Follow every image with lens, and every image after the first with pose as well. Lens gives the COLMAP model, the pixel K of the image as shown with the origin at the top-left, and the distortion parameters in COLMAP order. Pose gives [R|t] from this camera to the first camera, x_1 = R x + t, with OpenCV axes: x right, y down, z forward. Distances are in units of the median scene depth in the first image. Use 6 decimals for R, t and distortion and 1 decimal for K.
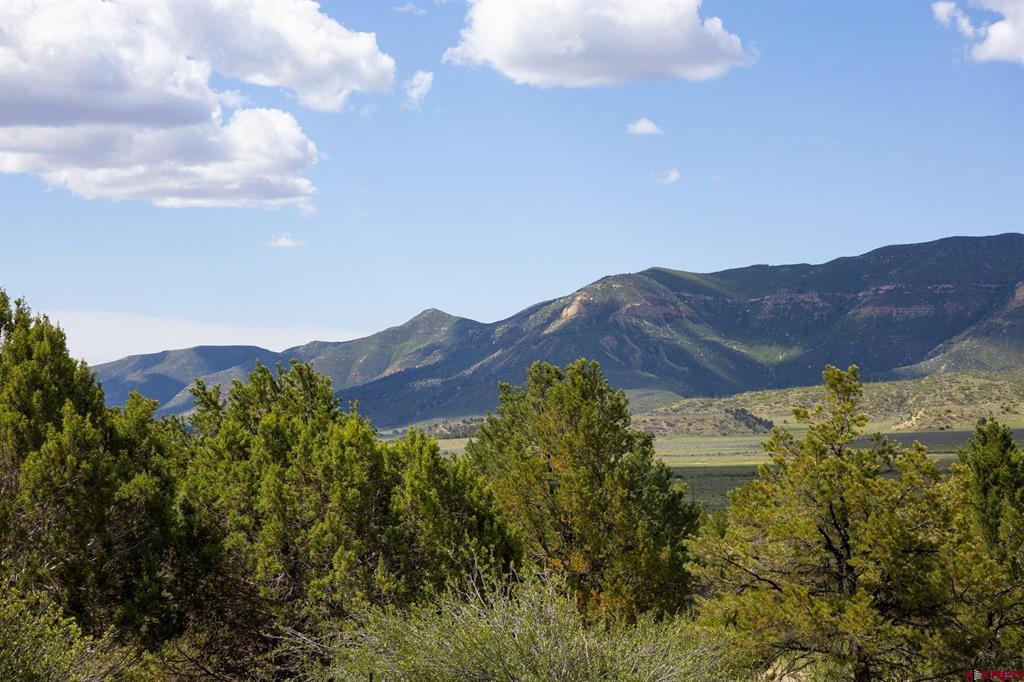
lens RADIAL K [[2232.1, 0, 512.0], [0, 2232.1, 341.0], [0, 0, 1]] dist [-0.056229, -0.080622]
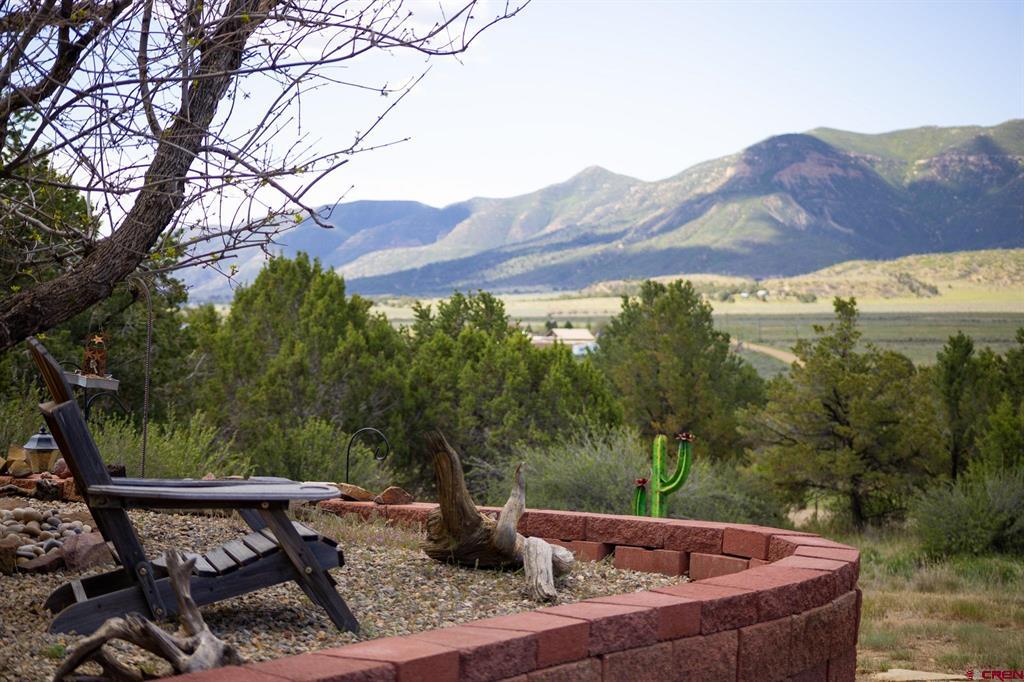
lens RADIAL K [[2232.1, 0, 512.0], [0, 2232.1, 341.0], [0, 0, 1]] dist [-0.056229, -0.080622]
pose [[0.997277, 0.019424, -0.071149, 0.039749], [-0.014878, 0.997847, 0.063876, -0.062558], [0.072236, -0.062643, 0.995418, -0.608673]]
